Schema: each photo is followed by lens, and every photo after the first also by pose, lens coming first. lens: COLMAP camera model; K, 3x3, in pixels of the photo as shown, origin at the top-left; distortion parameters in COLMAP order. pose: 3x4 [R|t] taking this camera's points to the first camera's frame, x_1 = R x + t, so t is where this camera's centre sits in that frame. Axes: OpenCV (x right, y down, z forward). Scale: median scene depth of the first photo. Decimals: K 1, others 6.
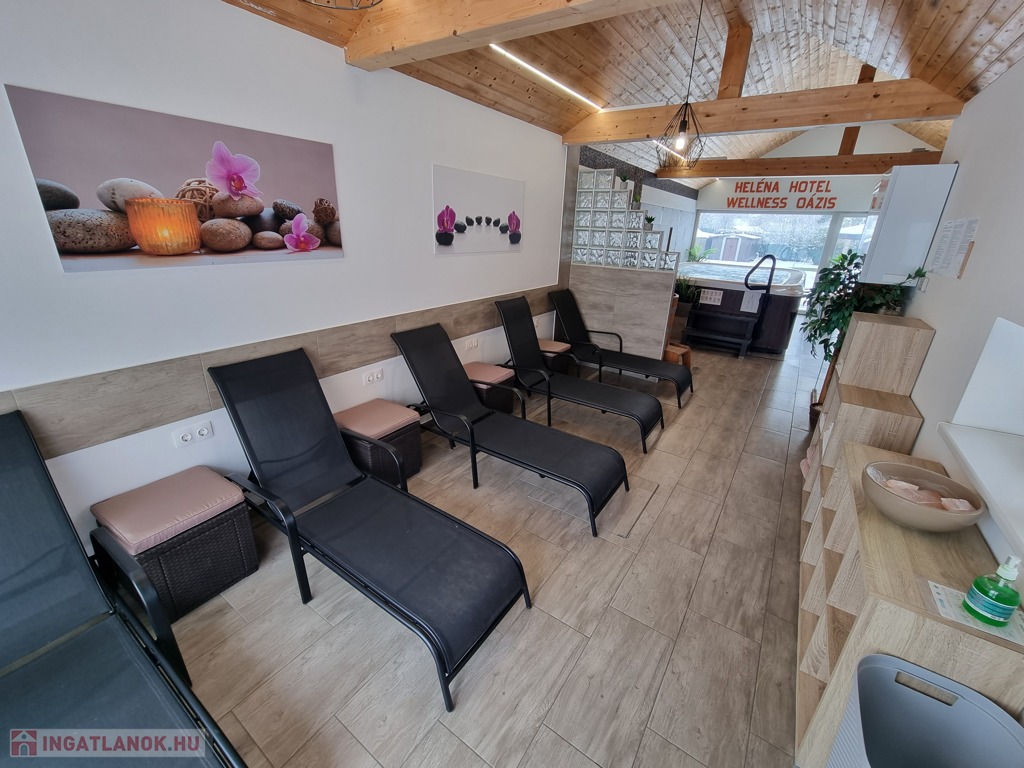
lens RADIAL K [[423.0, 0, 512.3], [0, 423.0, 387.1], [0, 0, 1]] dist [-0.007289, 0.000974]
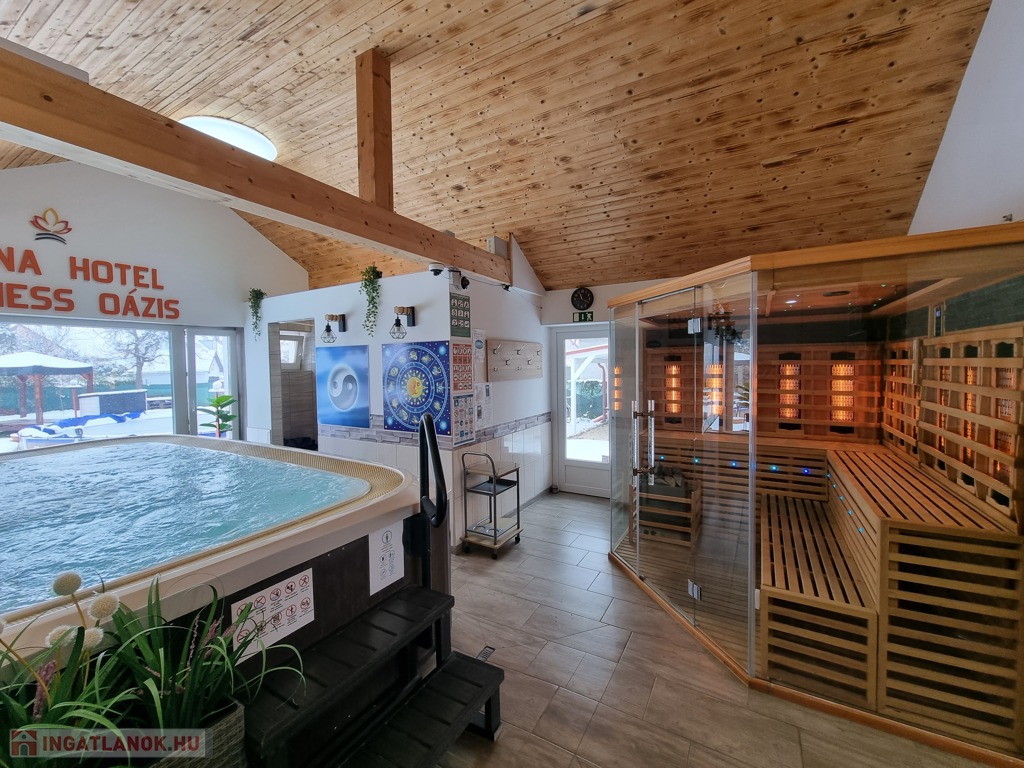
lens RADIAL K [[423.0, 0, 513.1], [0, 423.0, 379.9], [0, 0, 1]] dist [-0.007289, 0.000974]
pose [[-0.077275, -0.073356, 0.994308, 0.179717], [0.372893, 0.922784, 0.097060, -0.243398], [-0.924651, 0.378271, -0.043954, 0.654663]]
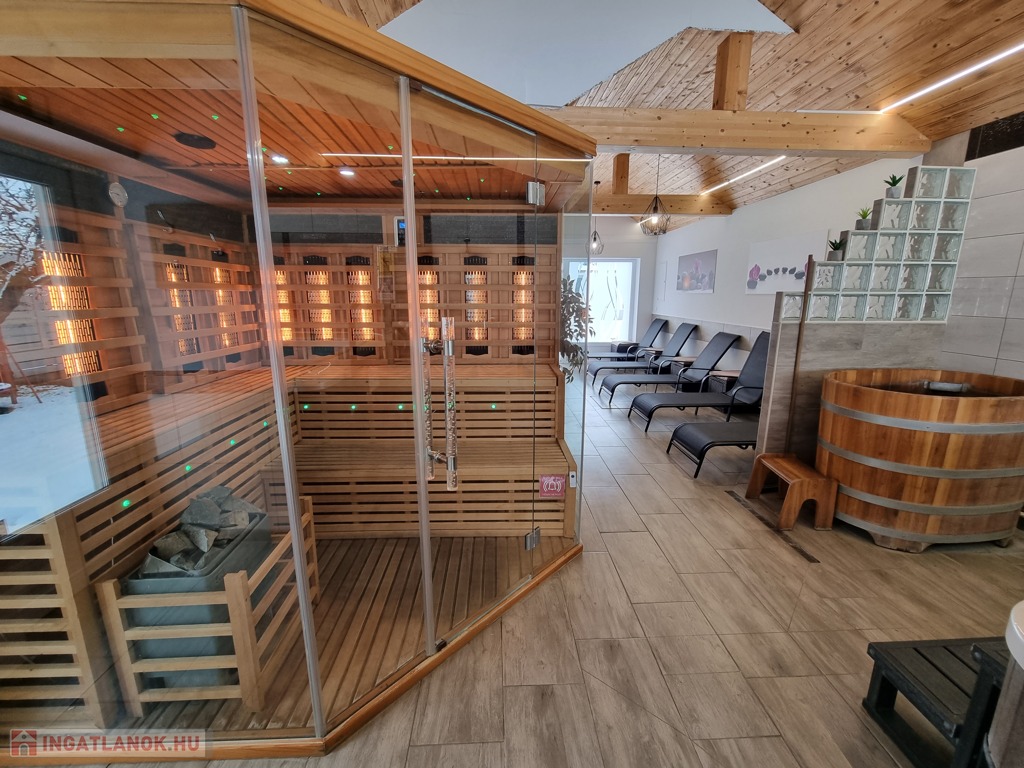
lens RADIAL K [[423.0, 0, 512.6], [0, 423.0, 382.2], [0, 0, 1]] dist [-0.007289, 0.000974]
pose [[-0.800026, 0.089274, -0.593286, 0.607140], [-0.244169, 0.854824, 0.457883, -0.213422], [0.548032, 0.511181, -0.662084, 0.685997]]
